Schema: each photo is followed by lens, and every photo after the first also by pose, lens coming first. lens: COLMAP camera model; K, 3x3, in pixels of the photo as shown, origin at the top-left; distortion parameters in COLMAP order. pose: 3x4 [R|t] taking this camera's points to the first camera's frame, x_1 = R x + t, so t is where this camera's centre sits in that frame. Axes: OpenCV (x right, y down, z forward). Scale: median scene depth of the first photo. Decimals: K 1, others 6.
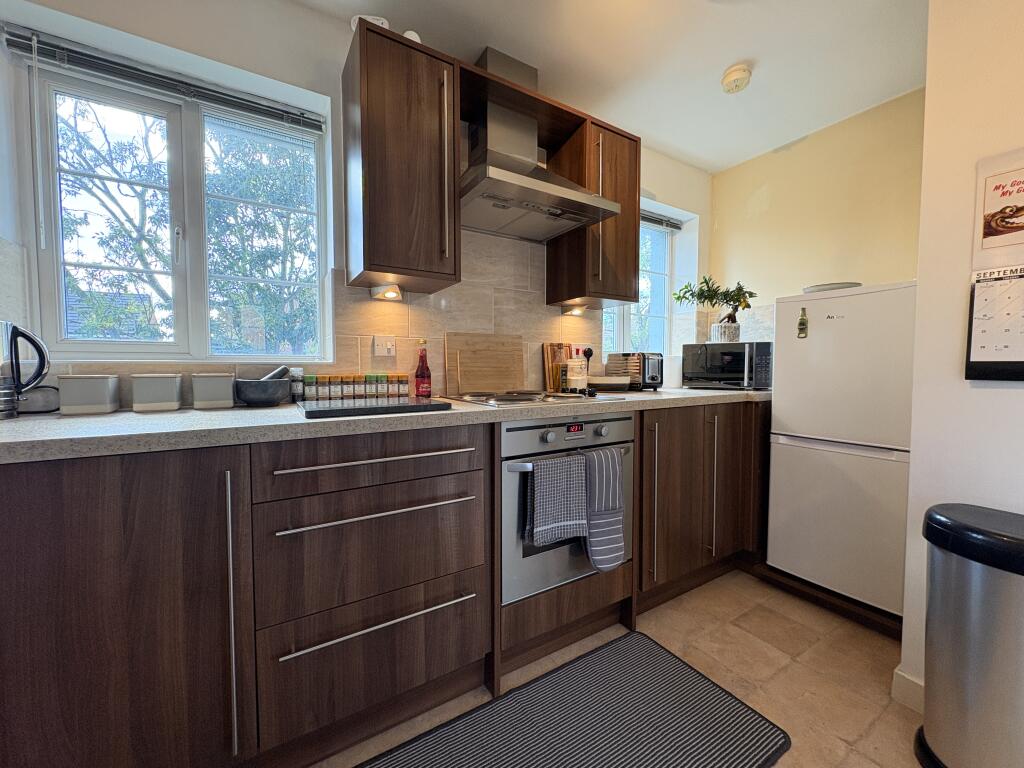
lens RADIAL K [[407.4, 0, 512.7], [0, 407.4, 382.2], [0, 0, 1]] dist [-0.001669, -0.000057]
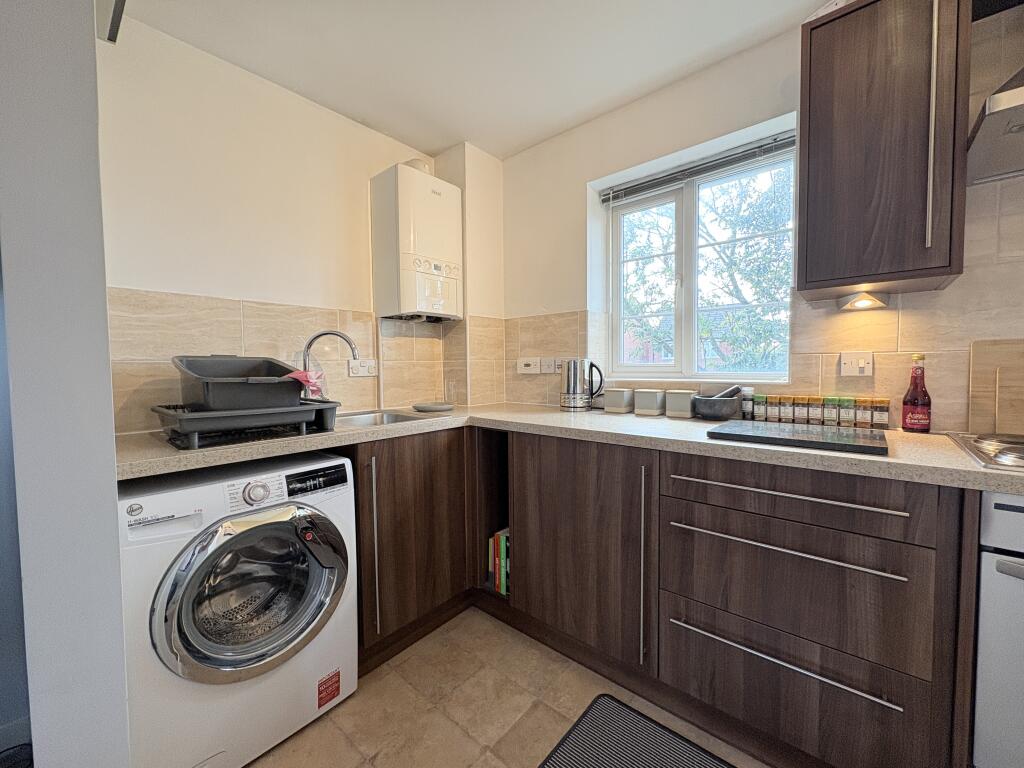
lens RADIAL K [[407.4, 0, 516.7], [0, 407.4, 384.4], [0, 0, 1]] dist [-0.001669, -0.000057]
pose [[0.305142, 0.042822, -0.951343, 0.317594], [-0.027762, 0.998964, 0.036061, -0.066700], [0.951902, 0.015408, 0.306015, 0.081368]]
